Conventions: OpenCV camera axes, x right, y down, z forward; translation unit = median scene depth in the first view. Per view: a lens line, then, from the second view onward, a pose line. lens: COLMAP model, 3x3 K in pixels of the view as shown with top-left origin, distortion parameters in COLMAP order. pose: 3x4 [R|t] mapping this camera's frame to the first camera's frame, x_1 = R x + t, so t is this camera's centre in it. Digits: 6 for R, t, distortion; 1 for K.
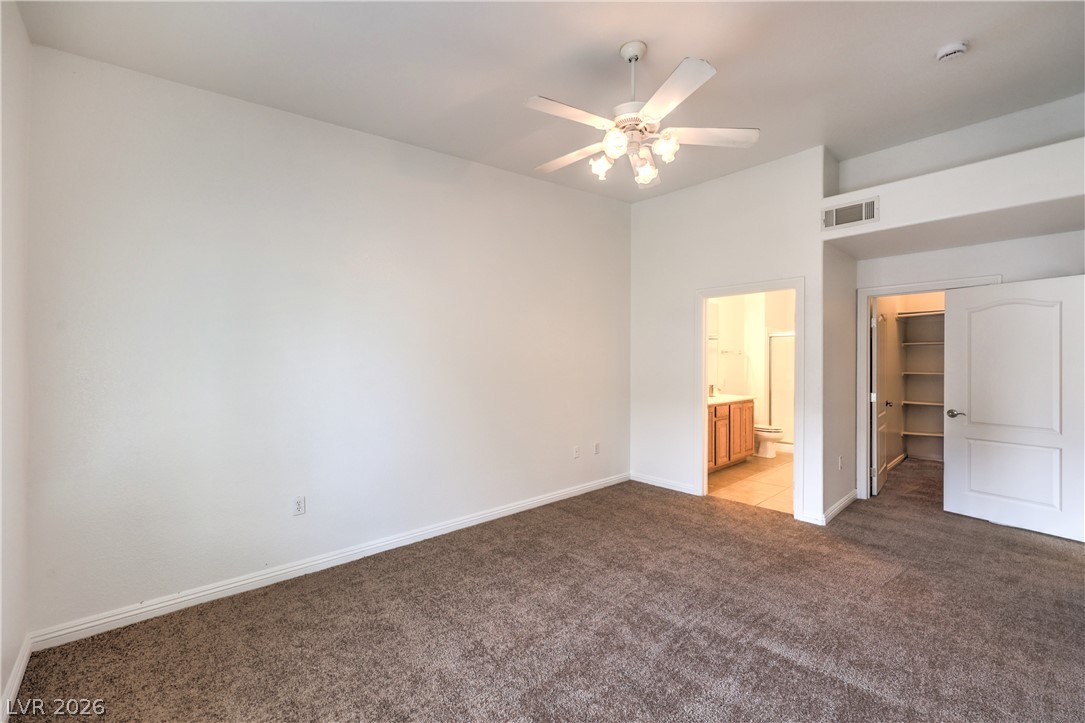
lens RADIAL K [[440.1, 0, 537.4], [0, 440.1, 362.4], [0, 0, 1]] dist [-0.006176, 0.001906]
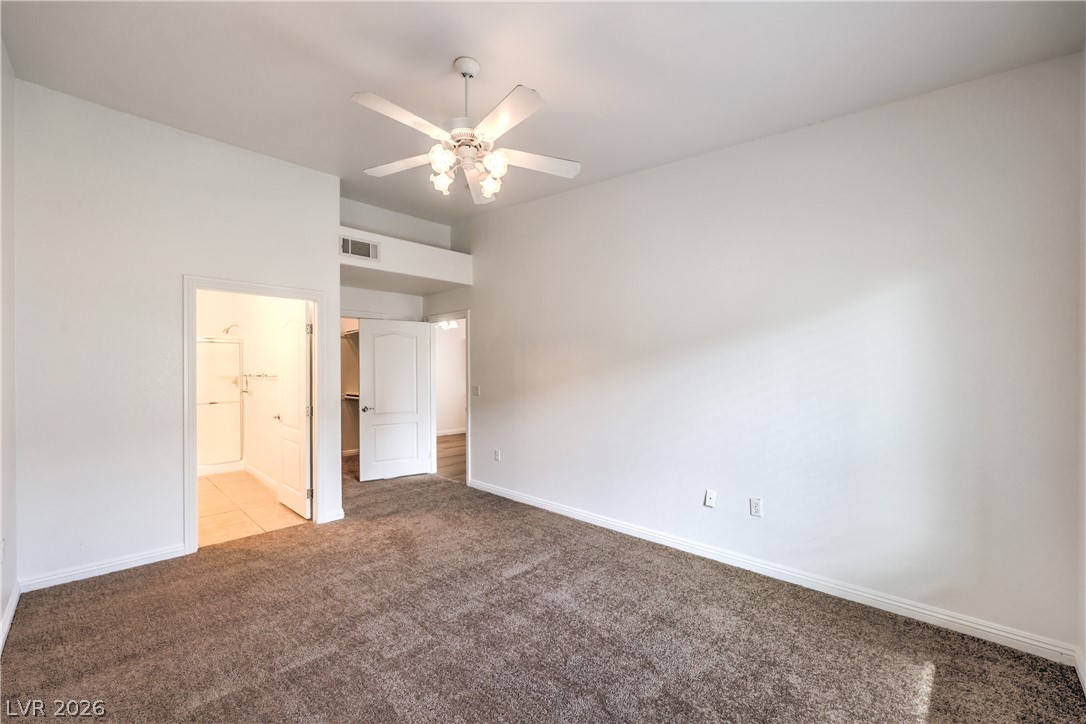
lens RADIAL K [[440.6, 0, 545.8], [0, 440.6, 369.4], [0, 0, 1]] dist [-0.006176, 0.001906]
pose [[-0.058535, 0.002857, 0.998281, -0.508405], [0.005629, 0.999981, -0.002532, -0.002161], [-0.998269, 0.005472, -0.058550, 0.554649]]
